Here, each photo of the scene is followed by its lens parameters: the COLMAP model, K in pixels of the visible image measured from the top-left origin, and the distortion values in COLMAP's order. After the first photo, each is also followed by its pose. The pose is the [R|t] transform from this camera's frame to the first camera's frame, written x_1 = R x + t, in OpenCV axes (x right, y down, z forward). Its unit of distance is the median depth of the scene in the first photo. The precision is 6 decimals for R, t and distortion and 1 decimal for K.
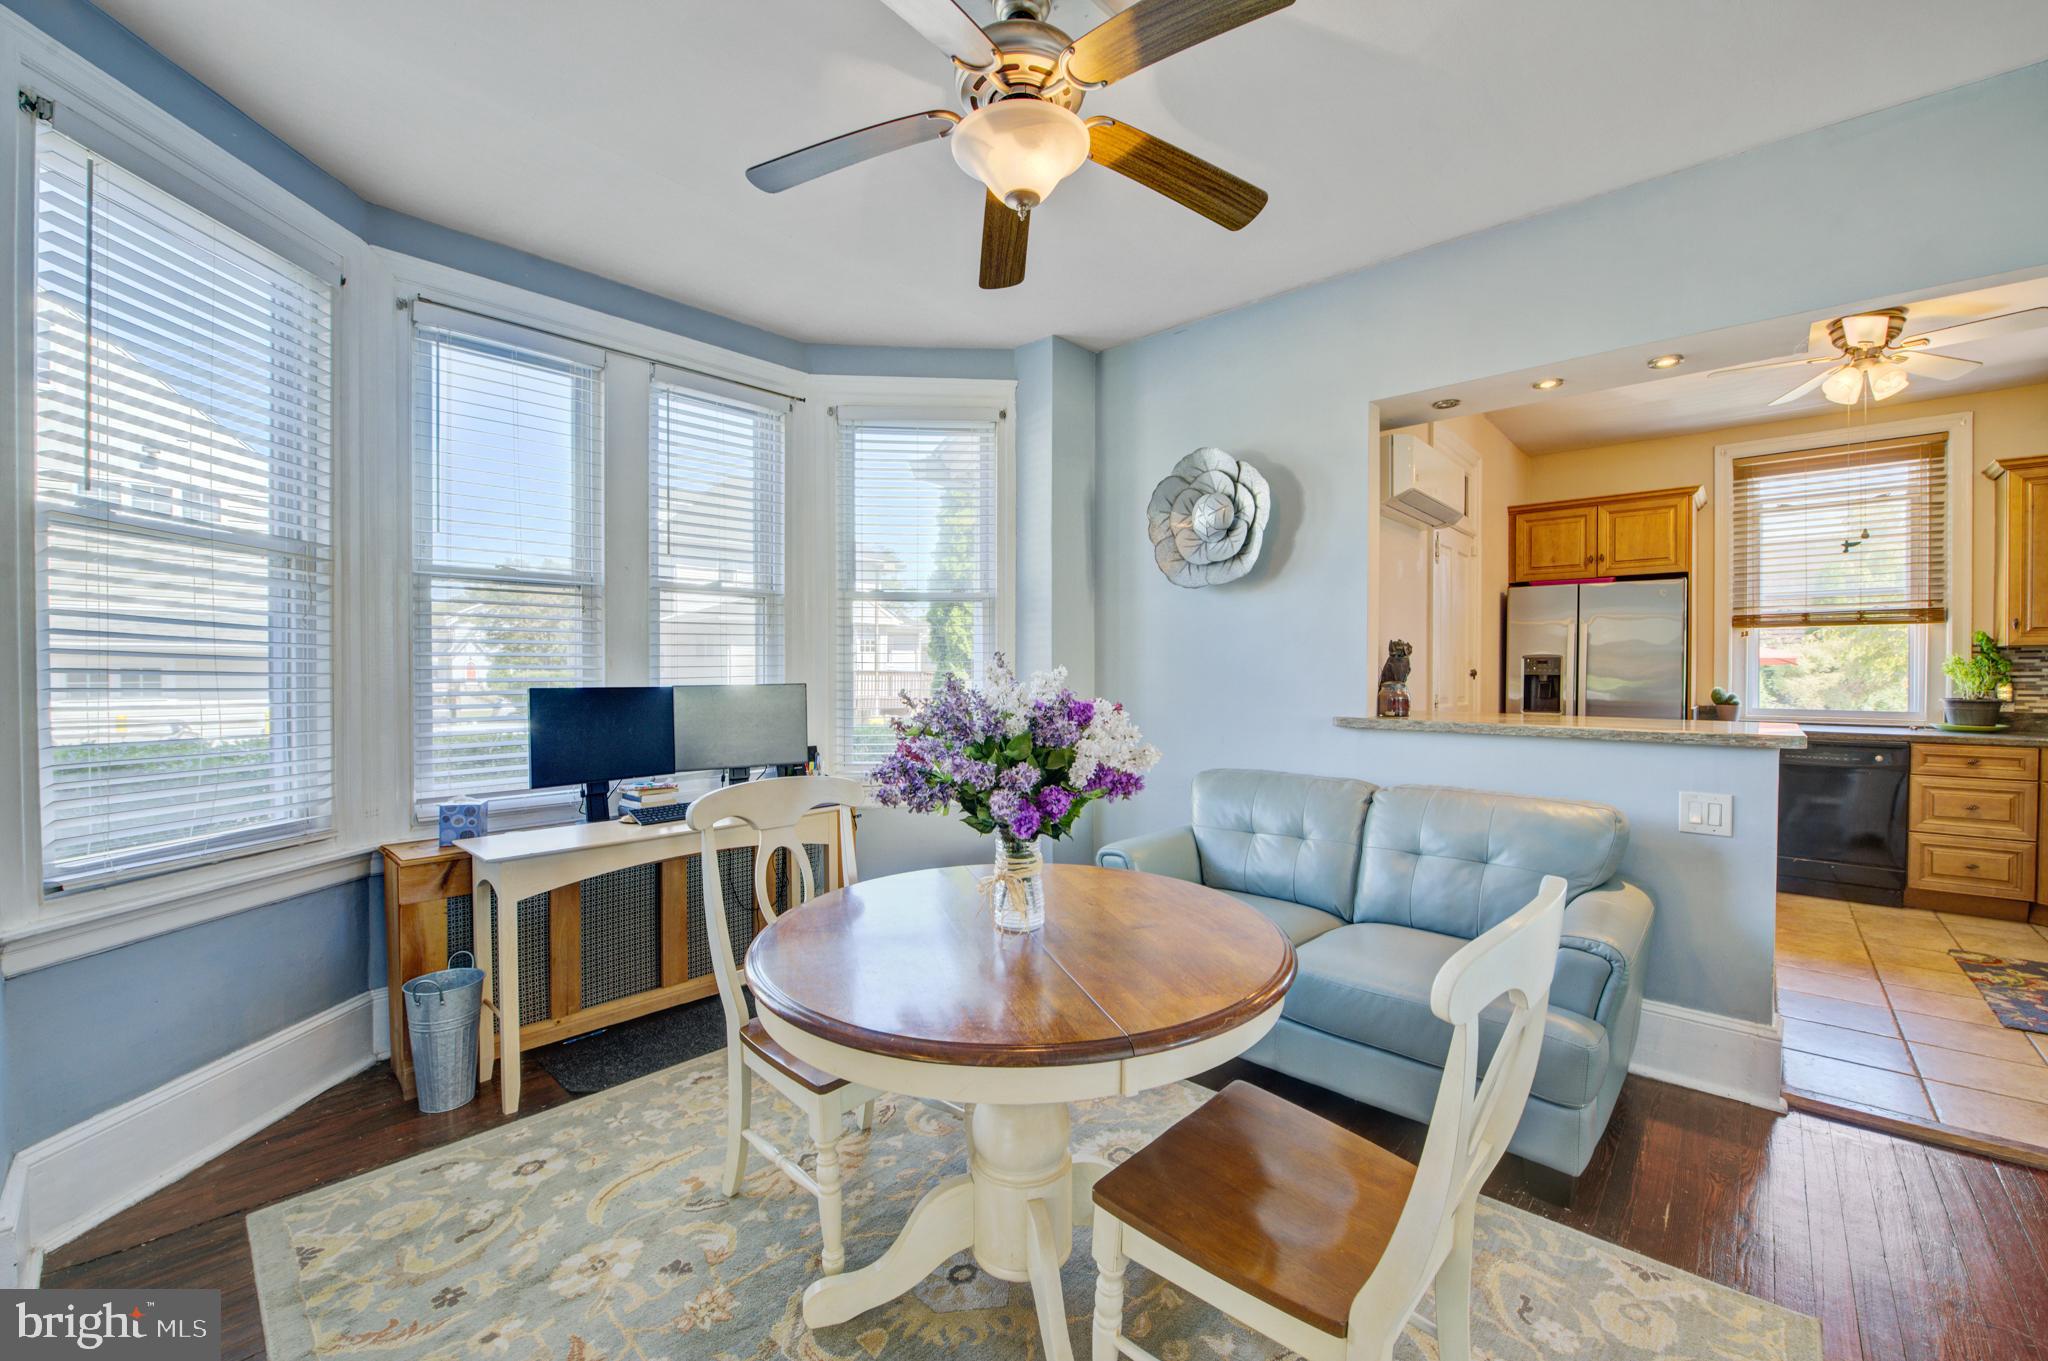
lens RADIAL K [[803.3, 0, 1037.7], [0, 803.3, 681.2], [0, 0, 1]] dist [-0.024860, -0.000419]
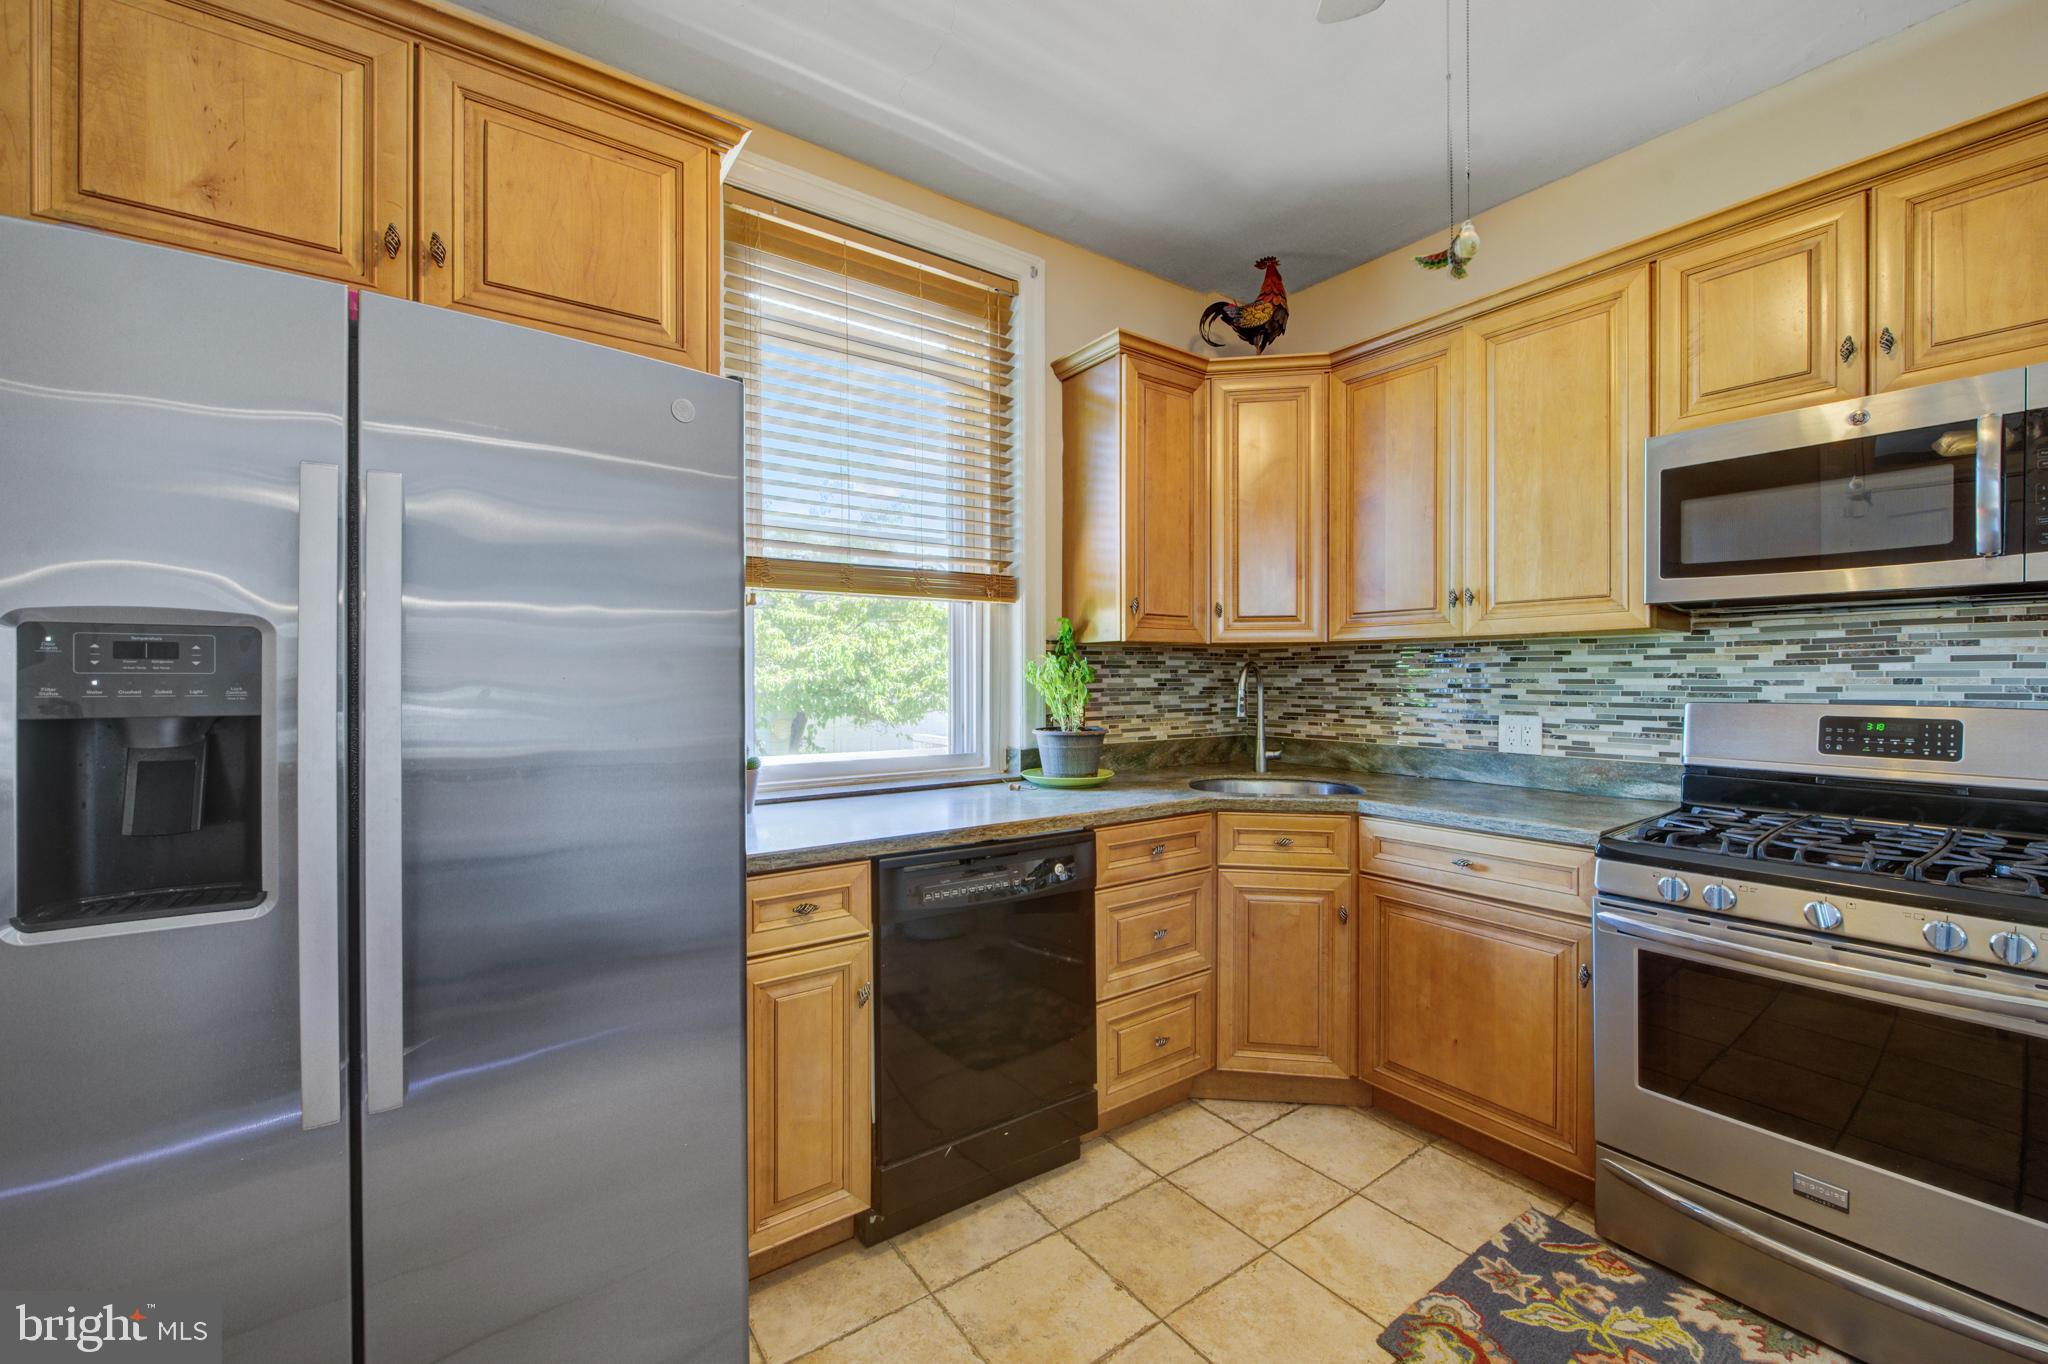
lens RADIAL K [[834.3, 0, 1052.8], [0, 834.3, 681.0], [0, 0, 1]] dist [-0.006071, -0.000065]
pose [[0.177777, -0.005289, 0.984057, 0.582572], [0.015936, 0.999870, 0.002495, -0.016595], [-0.983942, 0.015238, 0.177838, 0.915911]]
